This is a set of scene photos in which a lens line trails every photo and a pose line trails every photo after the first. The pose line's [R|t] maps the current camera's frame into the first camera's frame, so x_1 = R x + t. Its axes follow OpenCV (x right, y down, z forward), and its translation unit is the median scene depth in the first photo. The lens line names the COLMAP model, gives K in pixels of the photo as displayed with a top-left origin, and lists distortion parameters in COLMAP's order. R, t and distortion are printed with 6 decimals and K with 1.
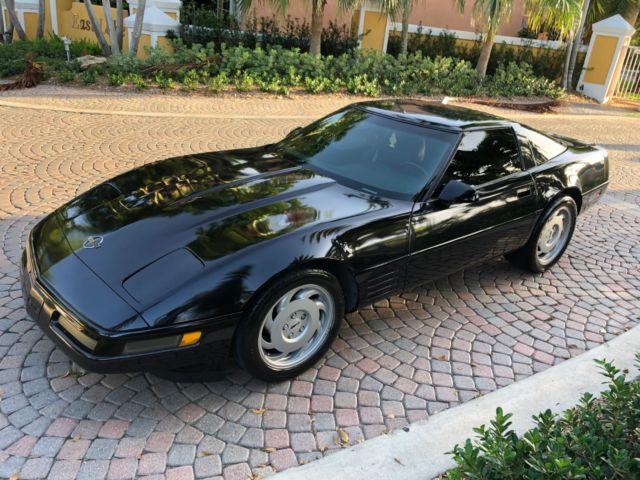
lens RADIAL K [[521.9, 0, 319.0], [0, 521.9, 234.4], [0, 0, 1]] dist [0.019183, 0.002450]
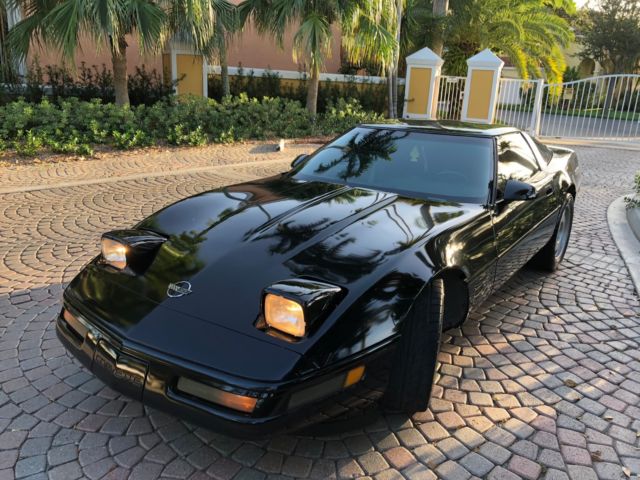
lens RADIAL K [[521.9, 0, 318.1], [0, 521.9, 243.7], [0, 0, 1]] dist [0.019183, 0.002450]
pose [[0.947629, -0.152798, 0.280450, 0.019052], [0.172926, 0.983748, -0.048335, -0.026737], [-0.268507, 0.094301, 0.958651, 0.120024]]
